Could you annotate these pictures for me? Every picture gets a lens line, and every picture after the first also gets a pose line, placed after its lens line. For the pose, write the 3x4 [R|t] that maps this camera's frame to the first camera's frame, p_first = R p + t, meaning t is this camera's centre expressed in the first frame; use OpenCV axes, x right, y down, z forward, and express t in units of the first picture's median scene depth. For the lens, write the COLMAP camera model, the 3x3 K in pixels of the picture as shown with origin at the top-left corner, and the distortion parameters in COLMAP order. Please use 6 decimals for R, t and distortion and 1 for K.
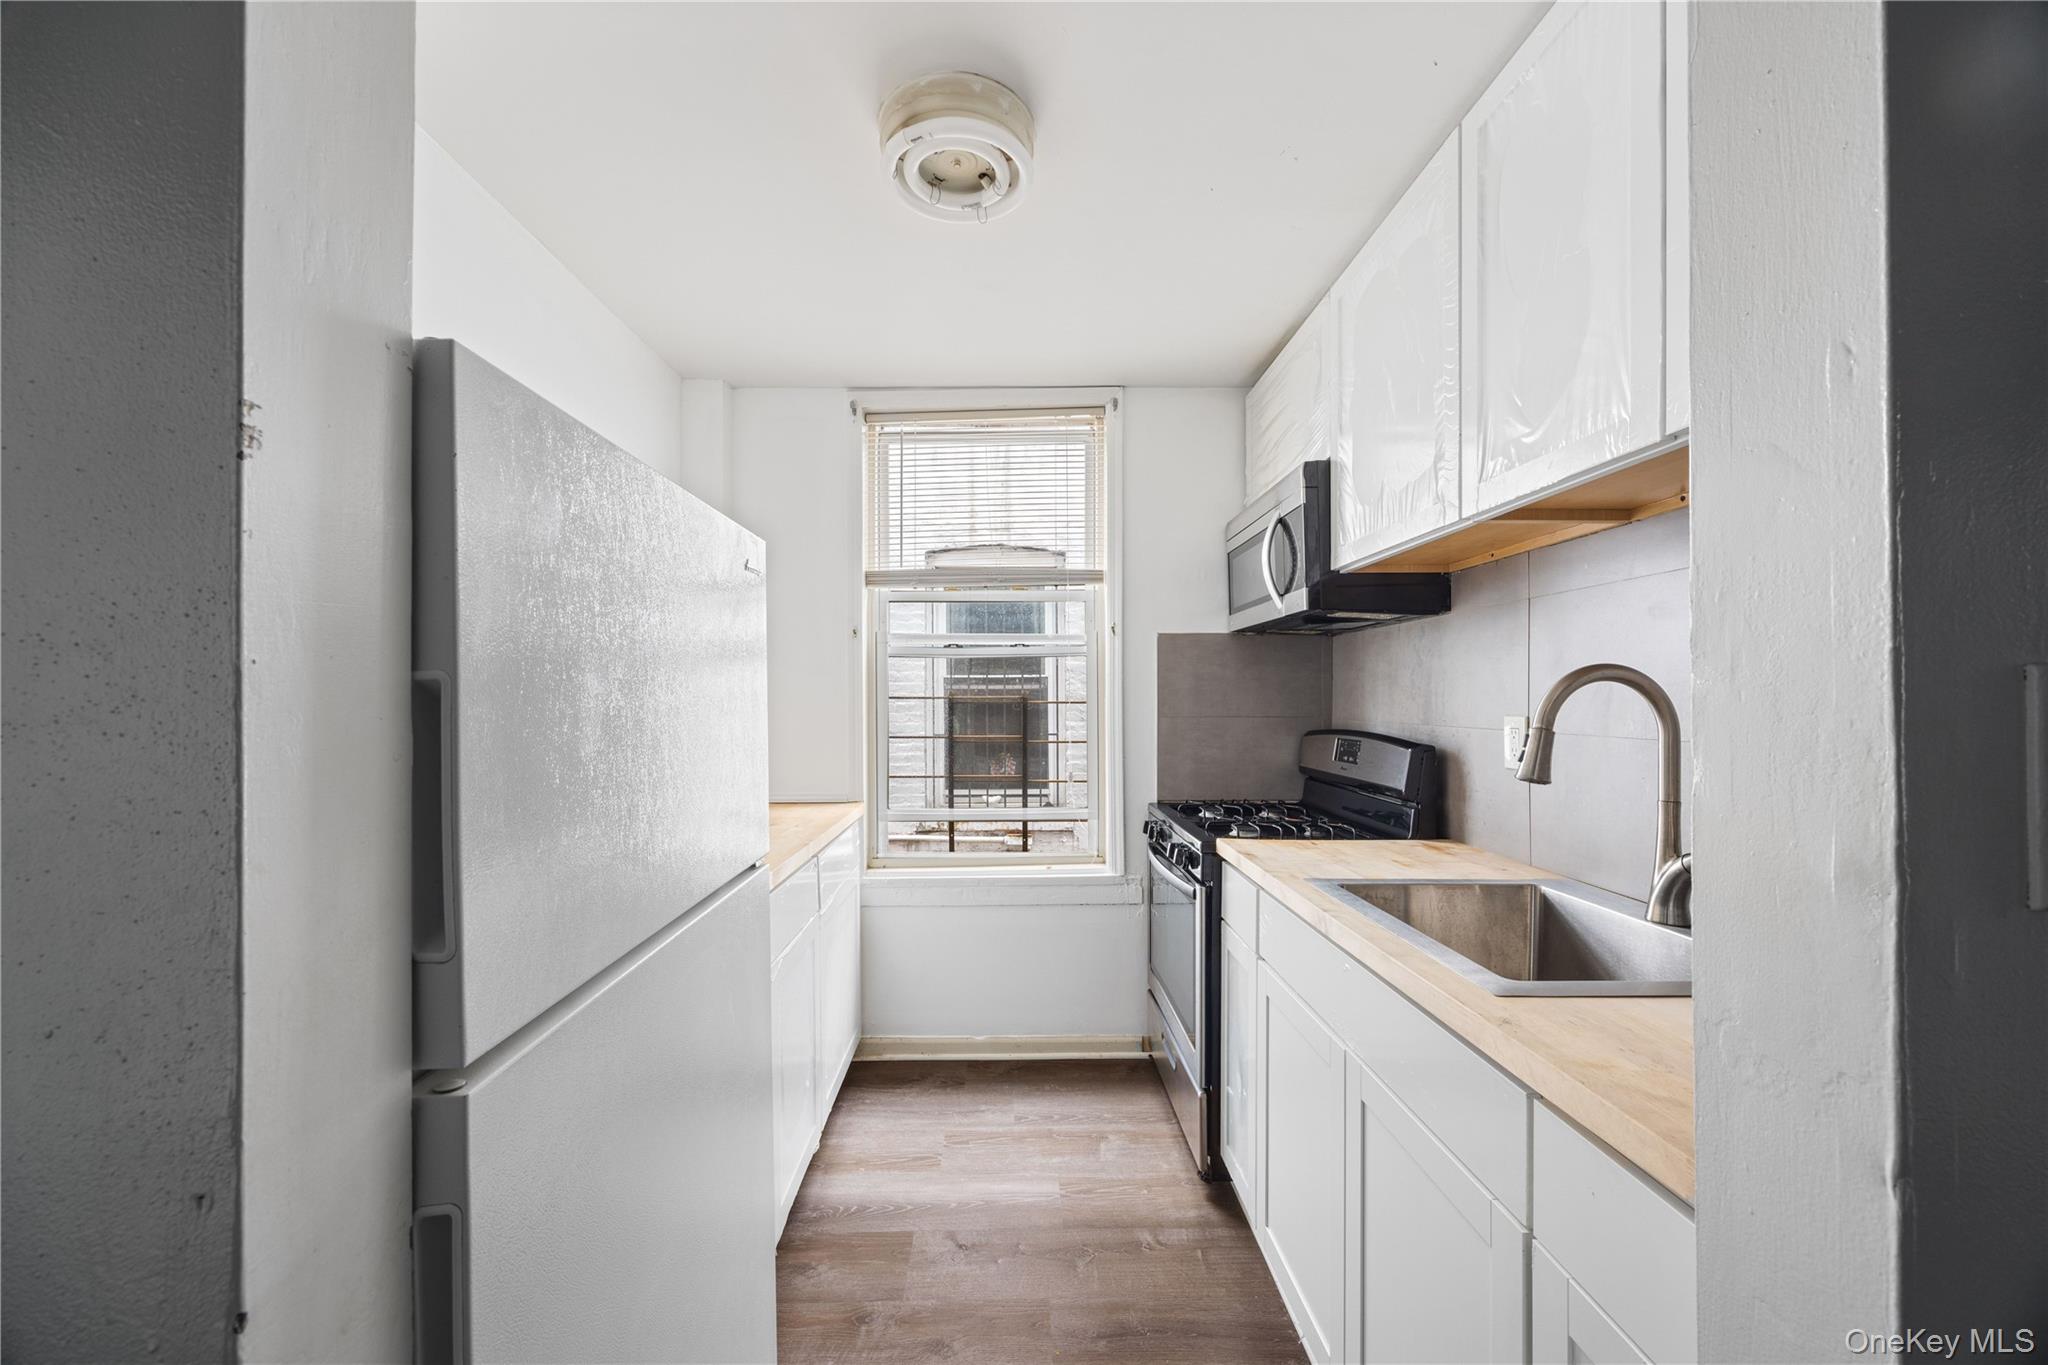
lens RADIAL K [[801.7, 0, 1010.9], [0, 801.7, 691.8], [0, 0, 1]] dist [0.002814, -0.000636]
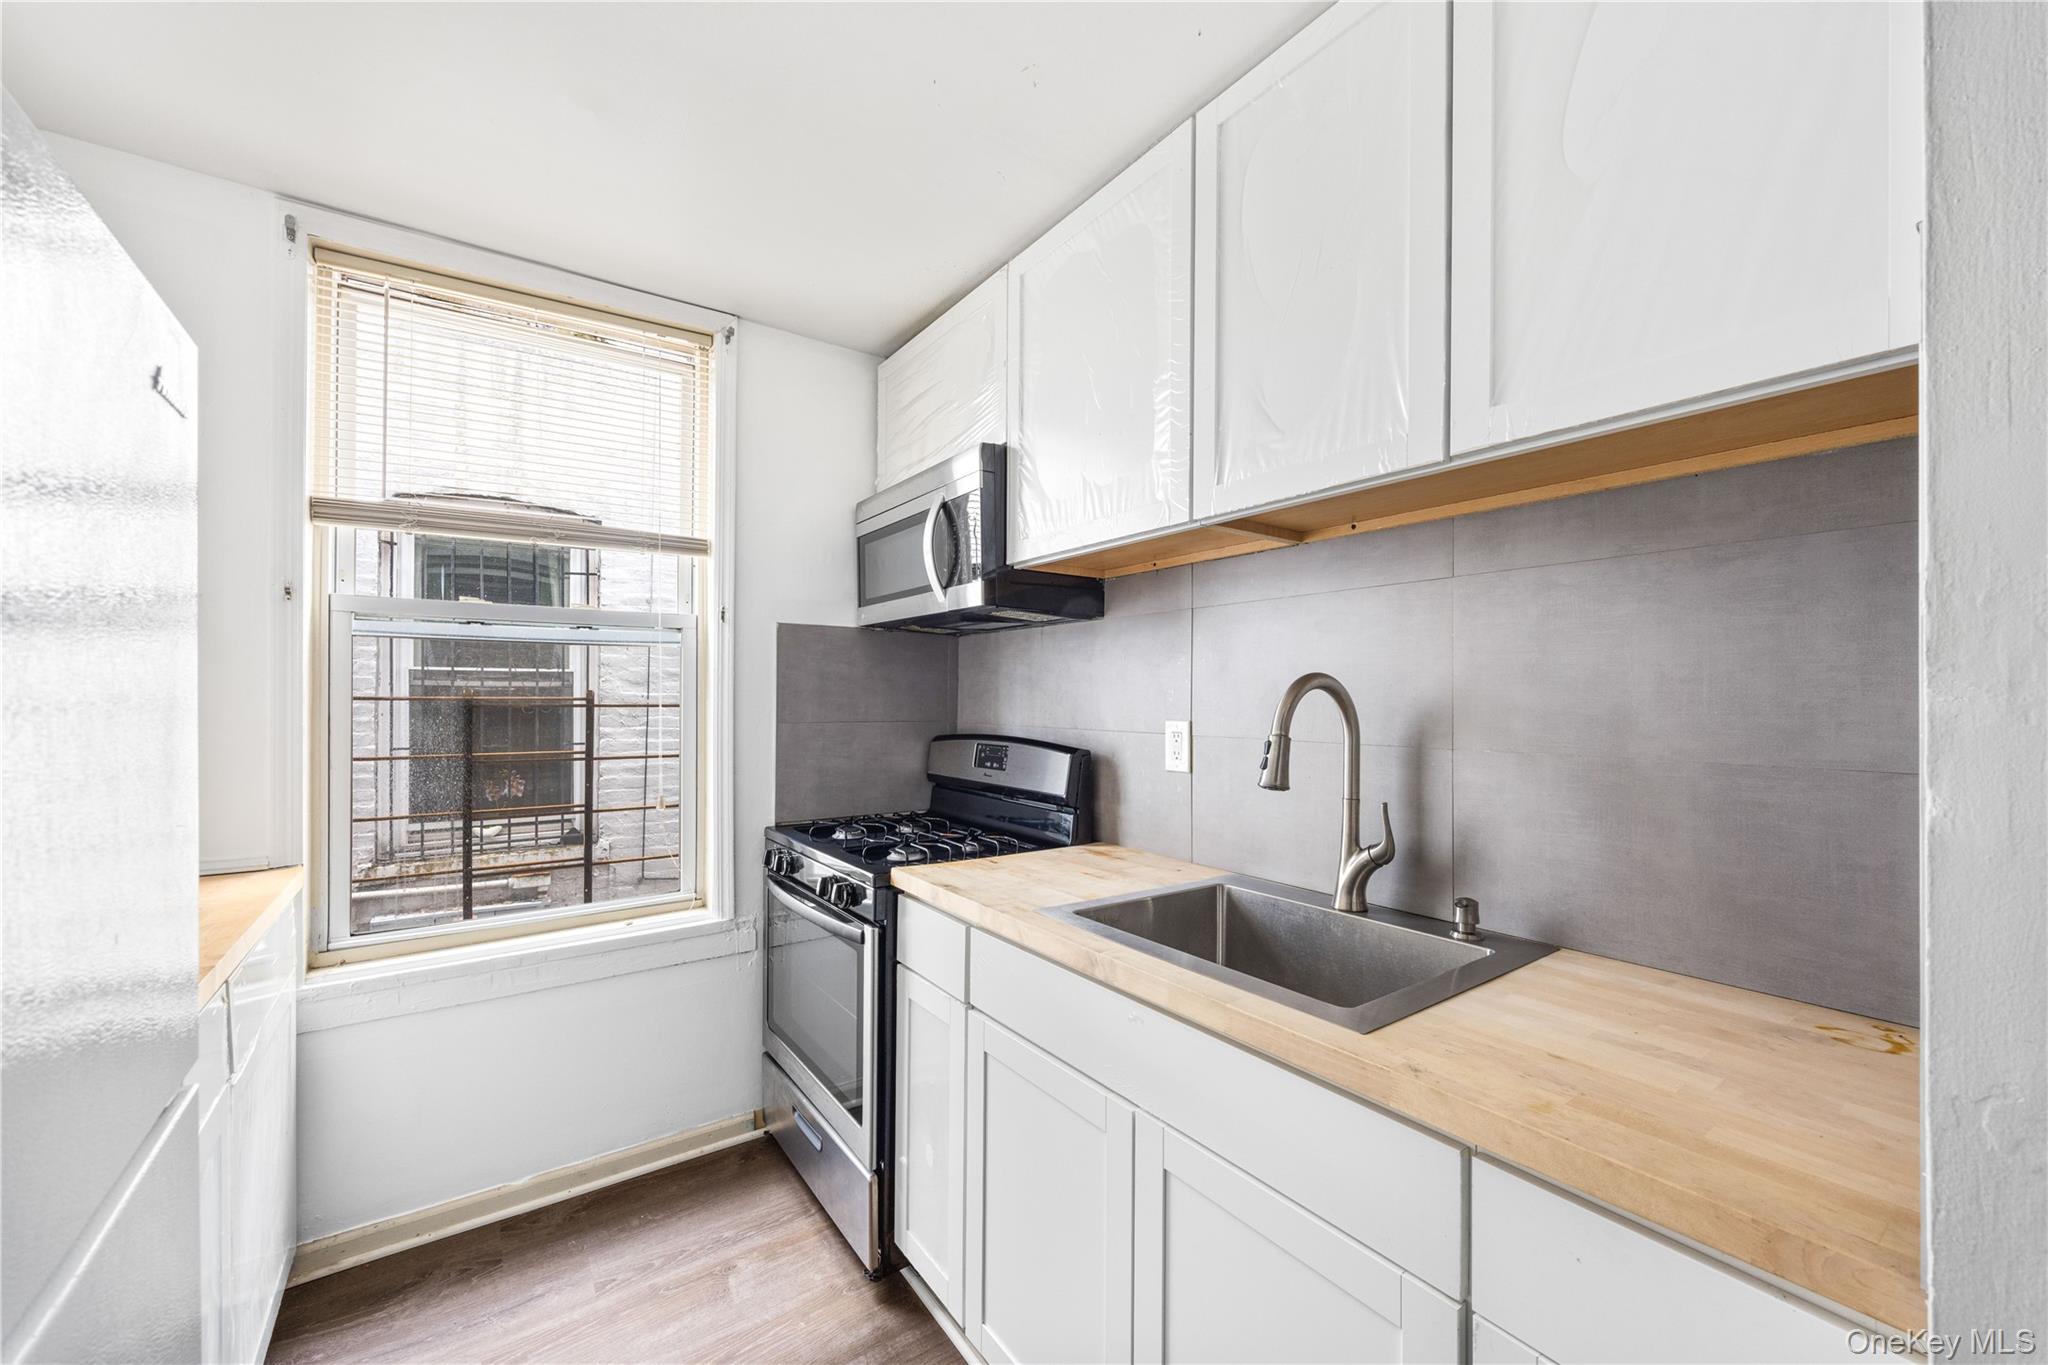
lens RADIAL K [[801.7, 0, 1032.0], [0, 801.7, 690.9], [0, 0, 1]] dist [0.002814, -0.000636]
pose [[0.817744, 0.009990, 0.575495, -0.089093], [-0.009647, 0.999947, -0.003651, -0.001741], [-0.575501, -0.002566, 0.817797, 0.180567]]
